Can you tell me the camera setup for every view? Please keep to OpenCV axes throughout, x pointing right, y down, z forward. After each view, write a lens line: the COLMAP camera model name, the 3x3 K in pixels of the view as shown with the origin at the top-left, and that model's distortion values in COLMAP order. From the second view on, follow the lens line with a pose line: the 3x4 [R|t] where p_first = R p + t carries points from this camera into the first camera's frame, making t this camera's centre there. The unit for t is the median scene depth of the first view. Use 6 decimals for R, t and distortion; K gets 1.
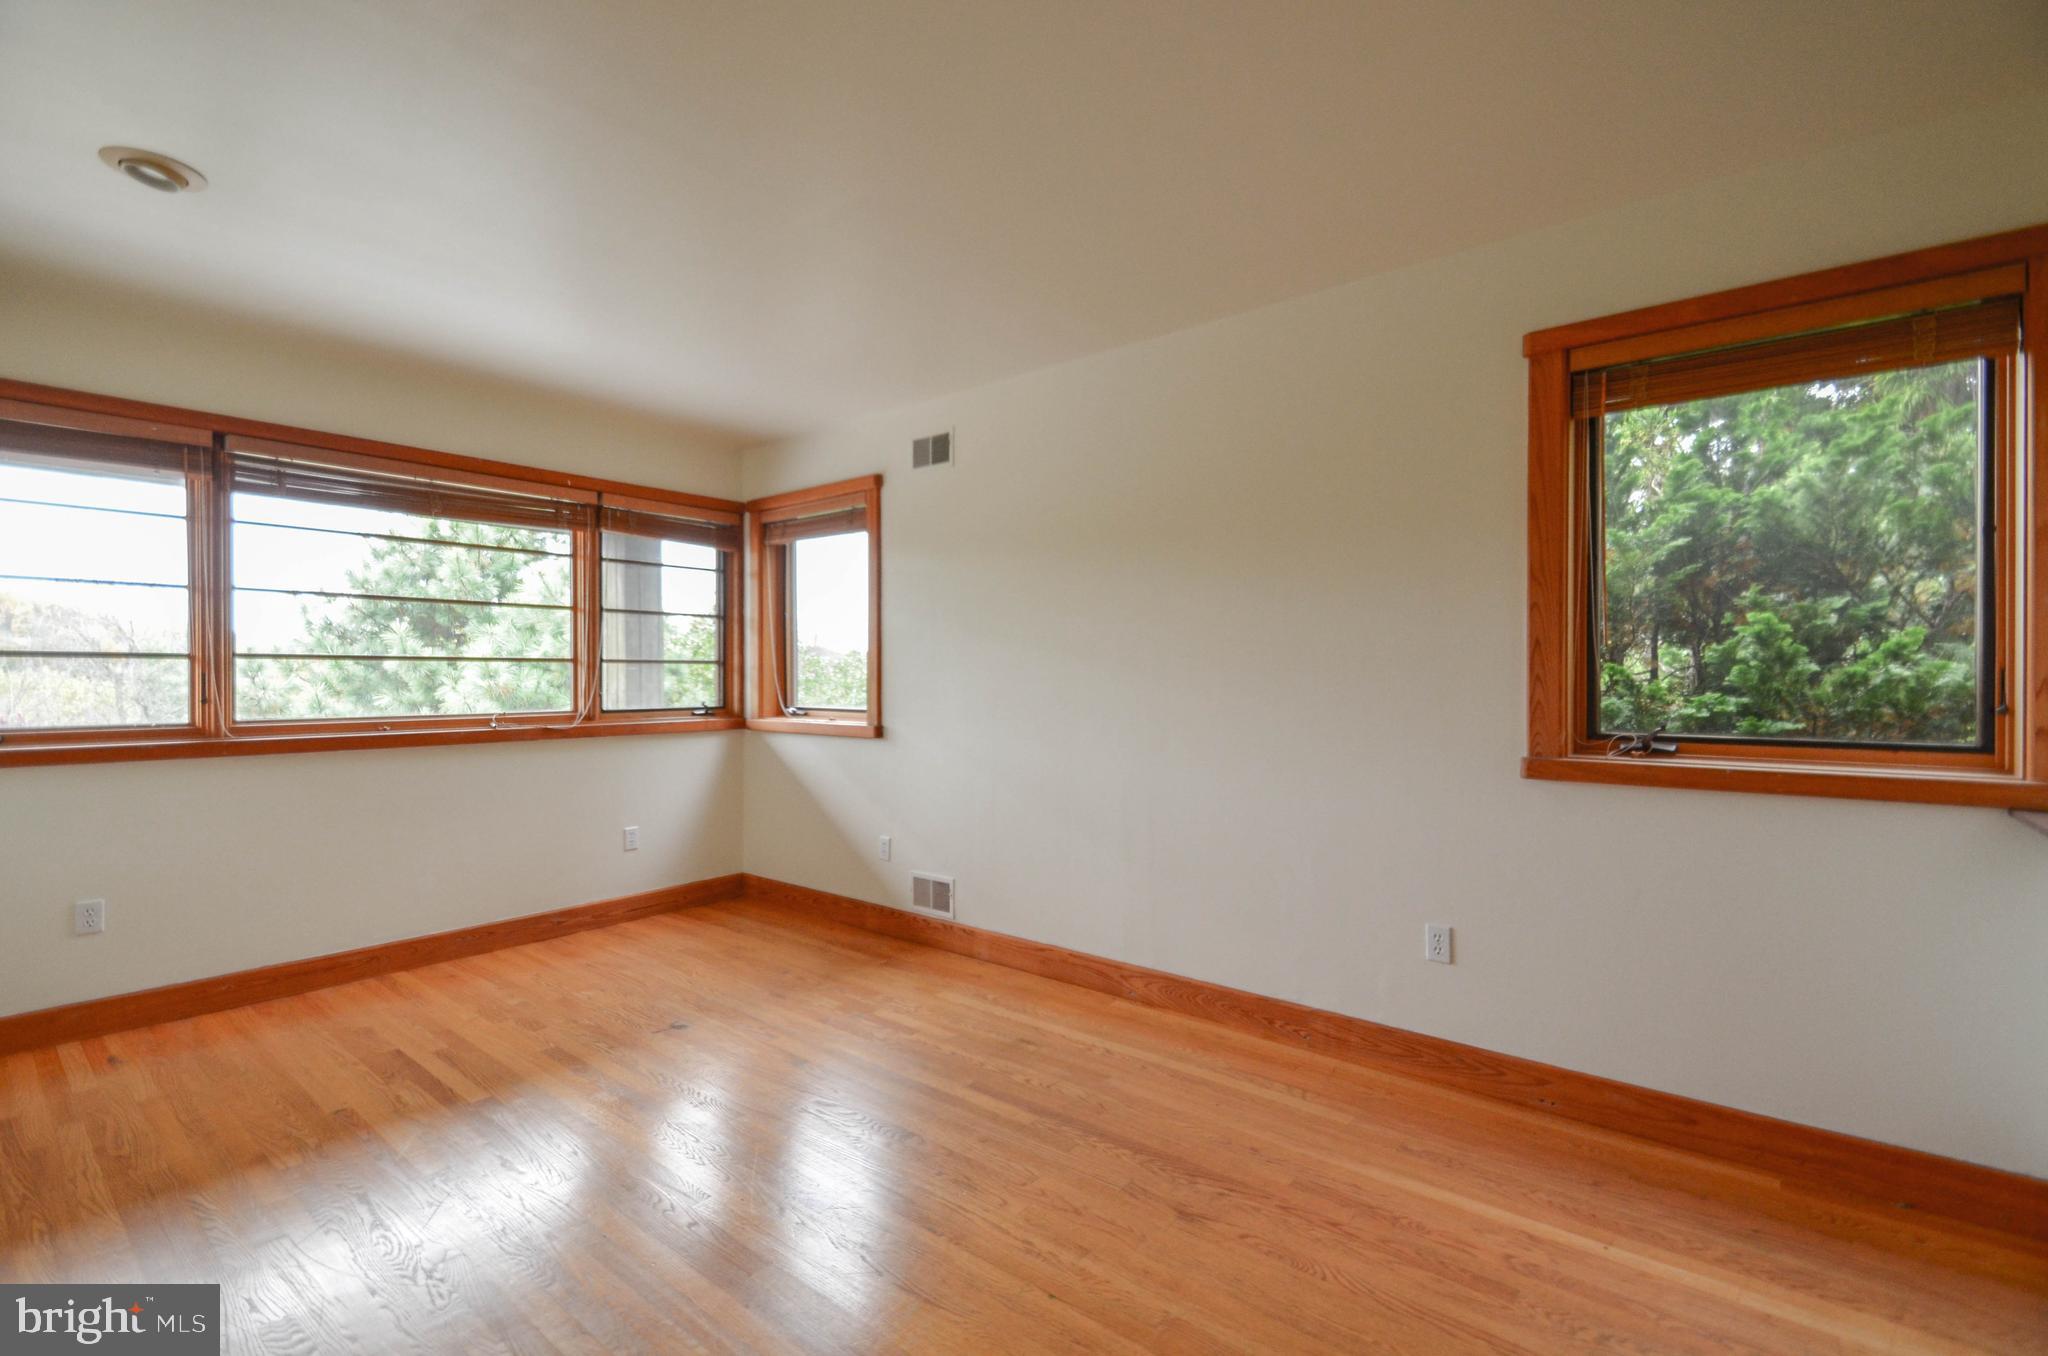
lens RADIAL K [[905.0, 0, 1024.0], [0, 905.0, 678.0], [0, 0, 1]] dist [0.000352, -0.000078]
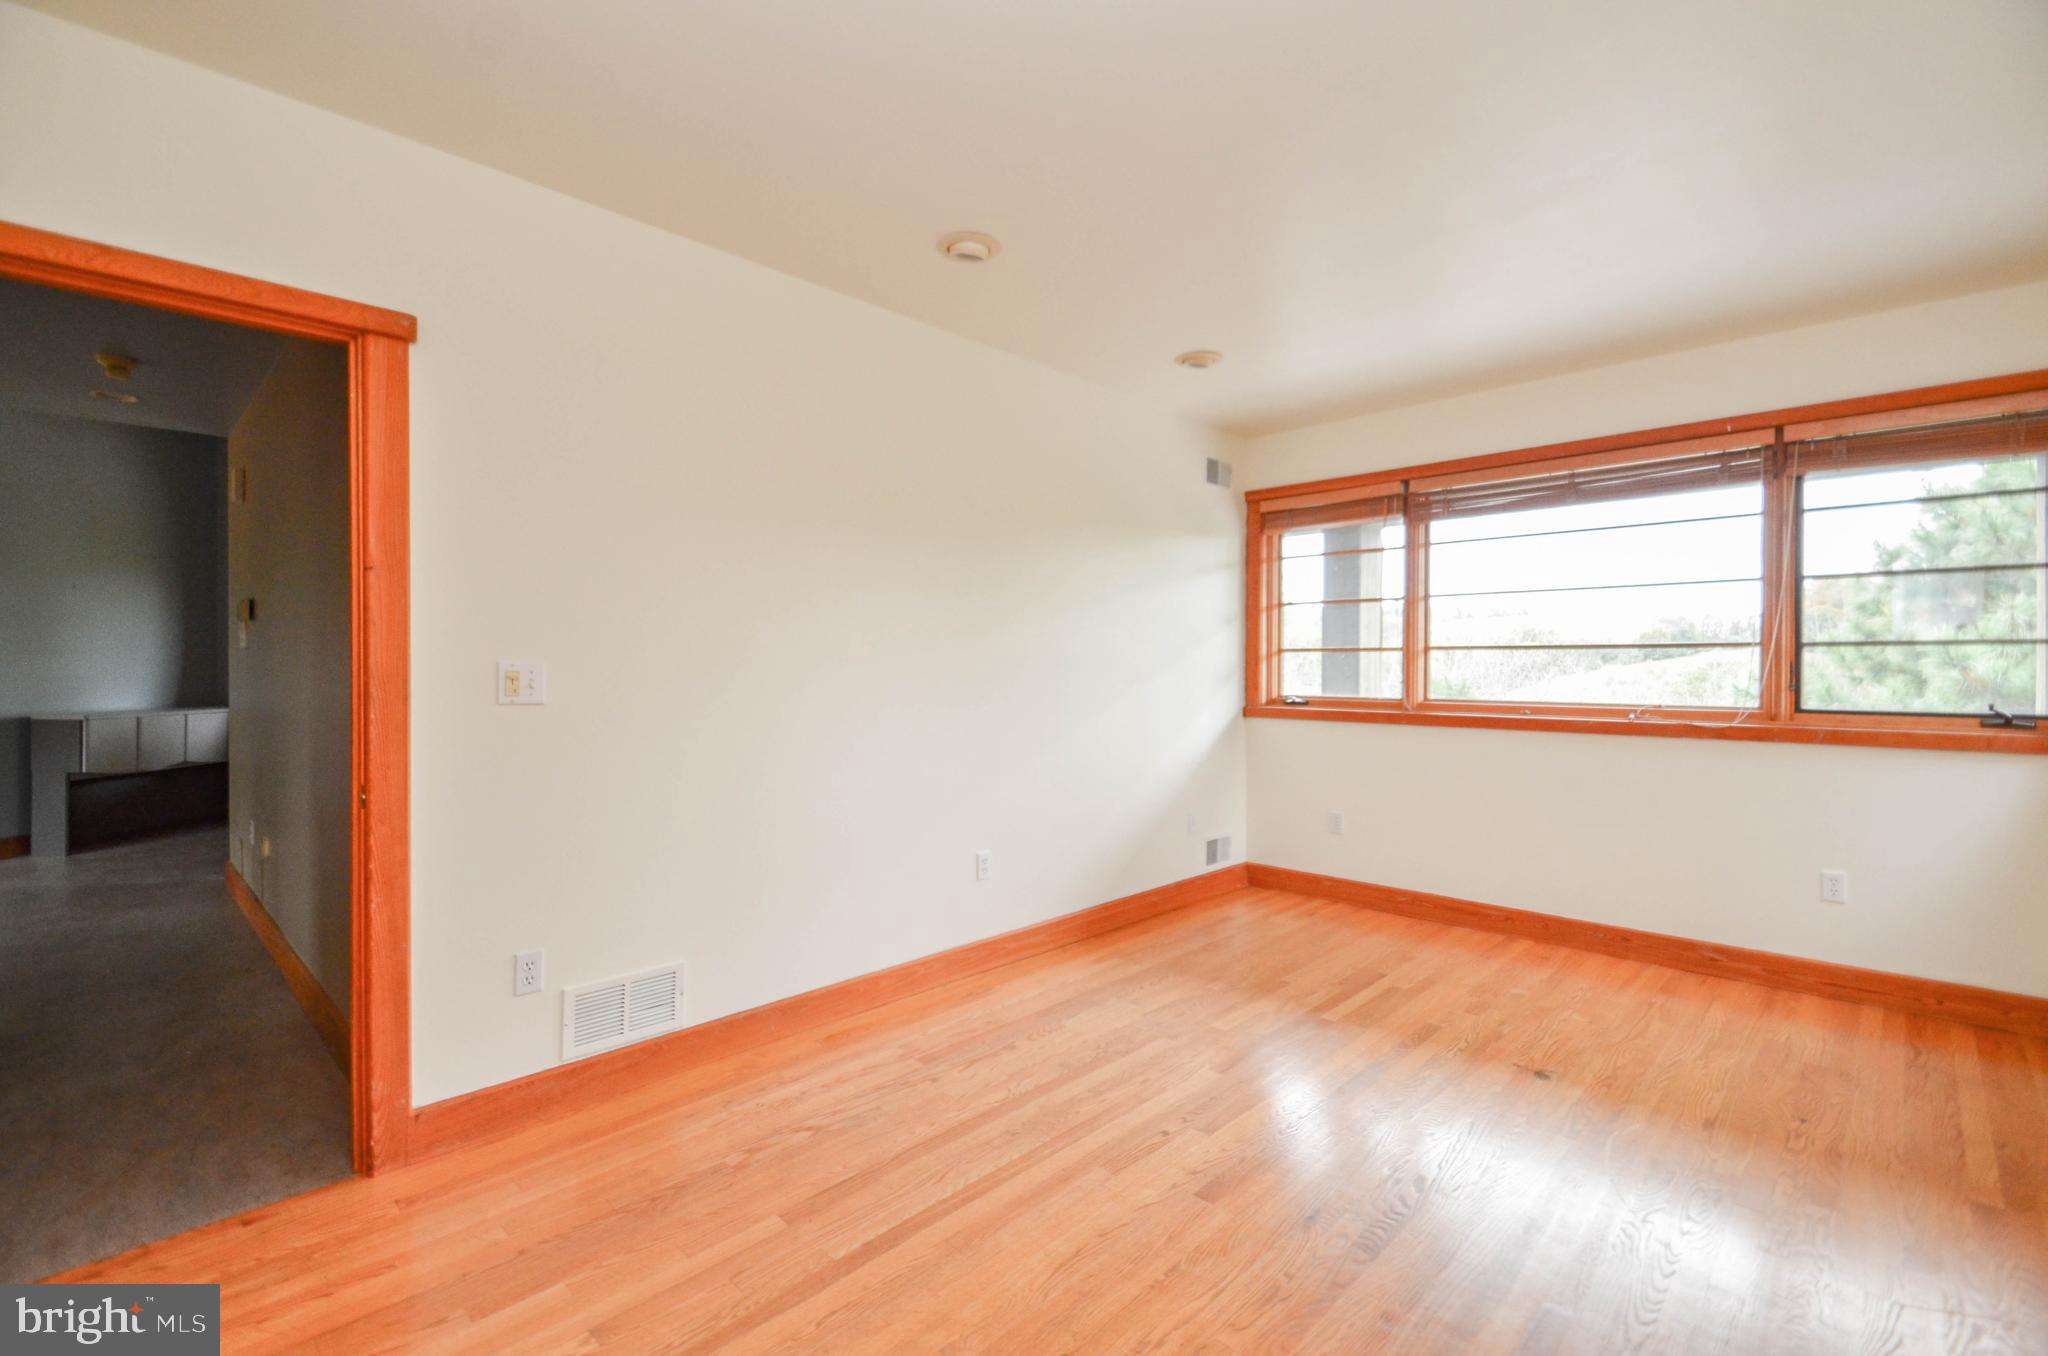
lens RADIAL K [[926.3, 0, 1029.9], [0, 926.3, 671.0], [0, 0, 1]] dist [0.016221, -0.000749]
pose [[-0.095871, 0.006291, -0.995374, 0.456652], [-0.003964, 0.999970, 0.006702, 0.000850], [0.995386, 0.004588, -0.095843, 0.509456]]
